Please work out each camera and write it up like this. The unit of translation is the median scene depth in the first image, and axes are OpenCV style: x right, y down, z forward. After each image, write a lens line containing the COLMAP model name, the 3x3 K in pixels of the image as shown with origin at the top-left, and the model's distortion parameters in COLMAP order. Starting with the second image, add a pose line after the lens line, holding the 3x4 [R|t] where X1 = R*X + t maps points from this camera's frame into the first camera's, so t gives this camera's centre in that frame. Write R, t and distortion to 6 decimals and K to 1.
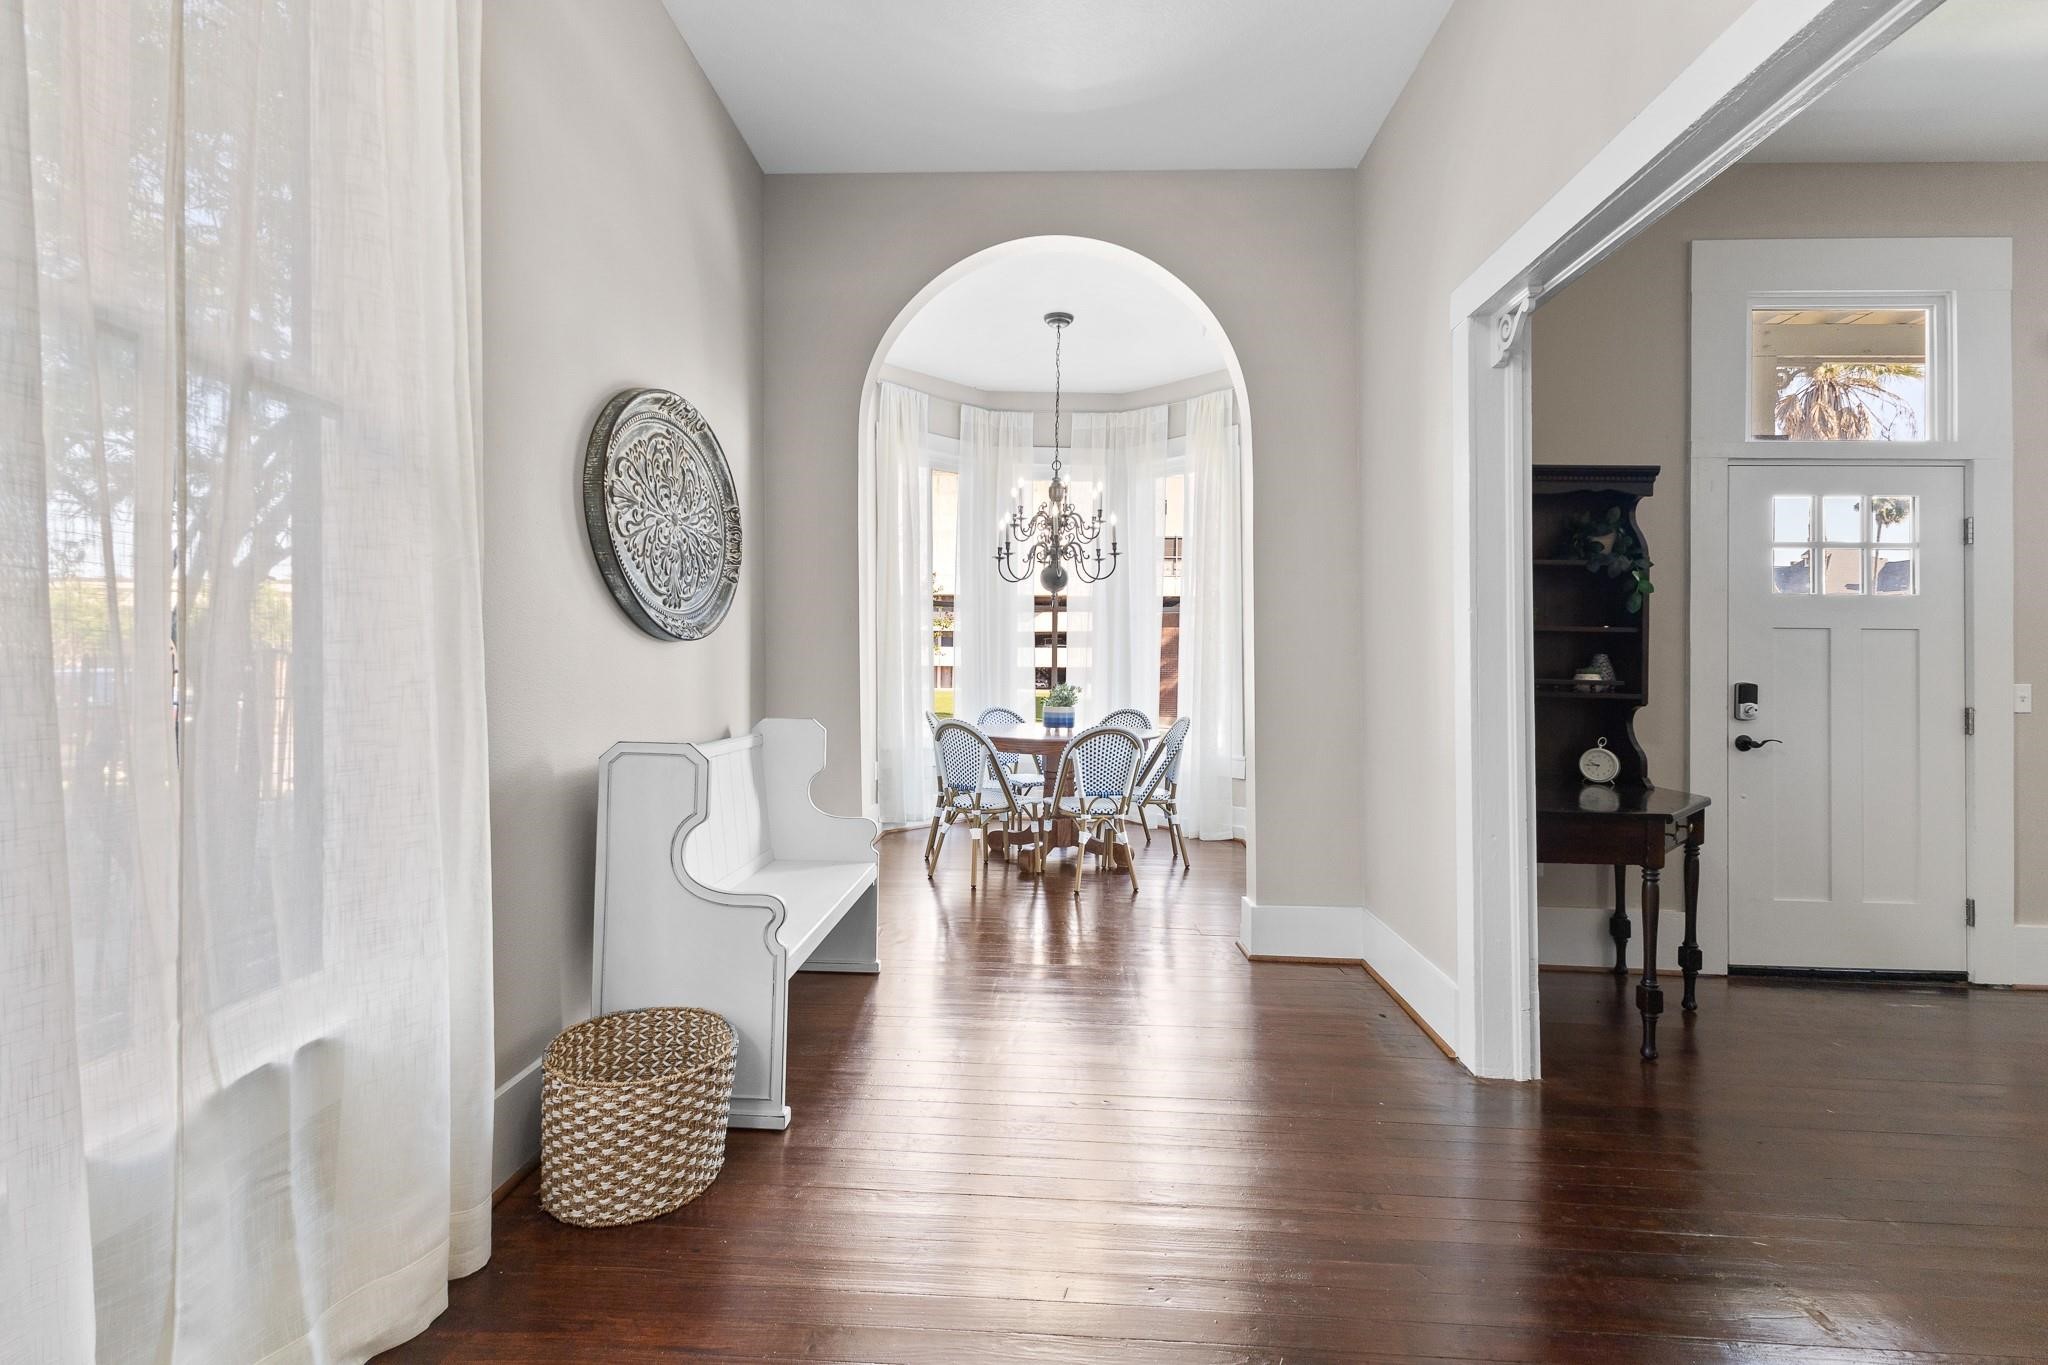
lens RADIAL K [[883.3, 0, 1020.0], [0, 883.3, 669.4], [0, 0, 1]] dist [0.010037, 0.000007]
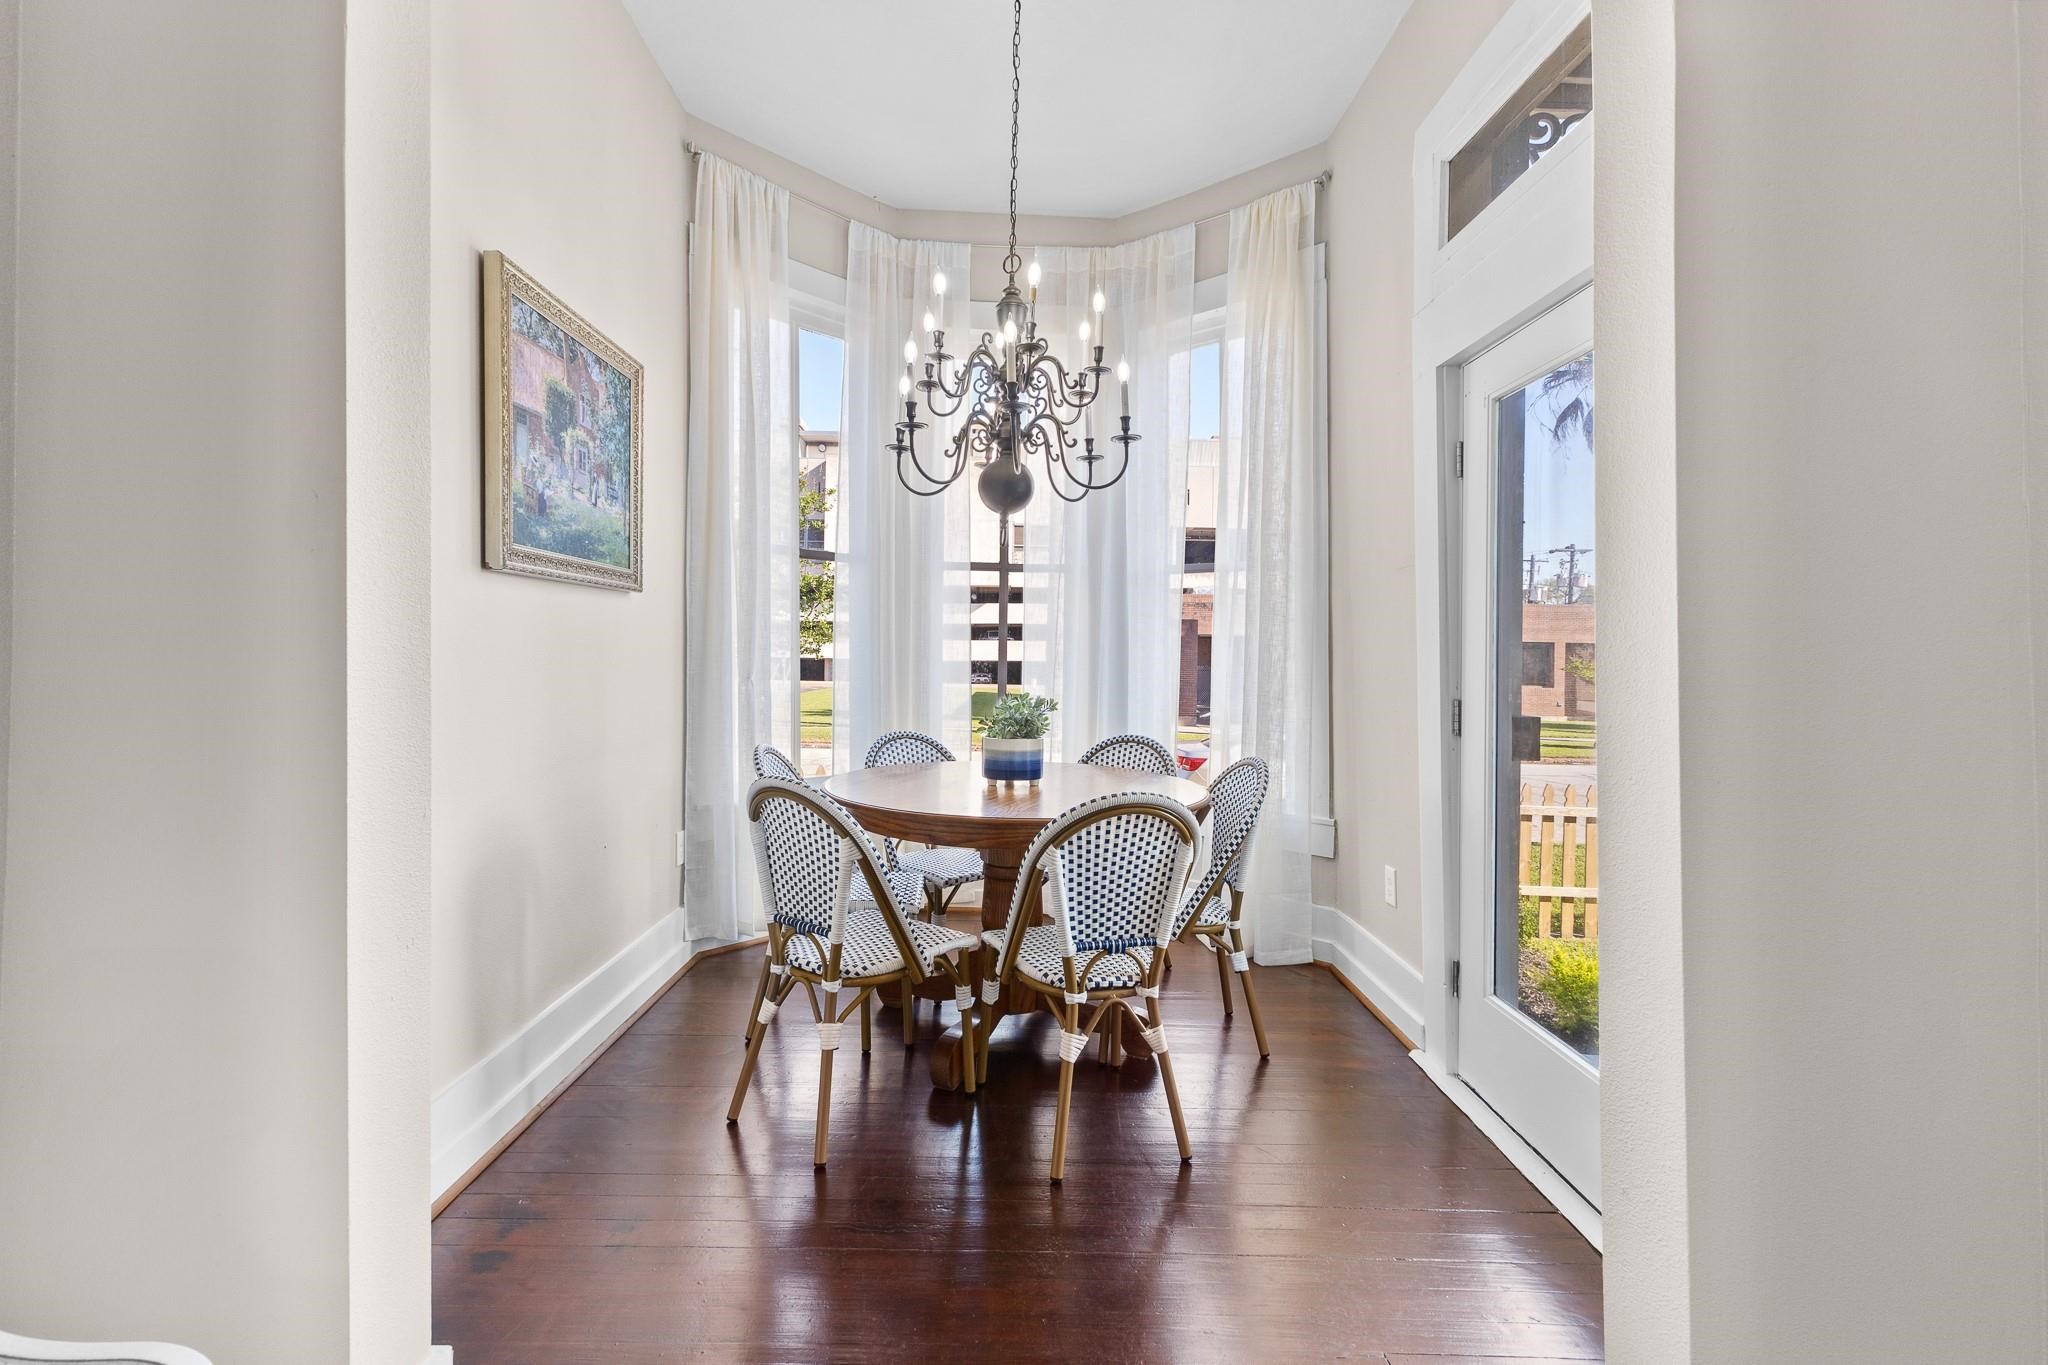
lens RADIAL K [[883.3, 0, 1020.0], [0, 883.3, 669.4], [0, 0, 1]] dist [0.010037, 0.000007]
pose [[0.998168, 0.003764, 0.060393, 0.016603], [-0.004032, 0.999983, 0.004318, -0.000796], [-0.060375, -0.004554, 0.998165, 0.493831]]
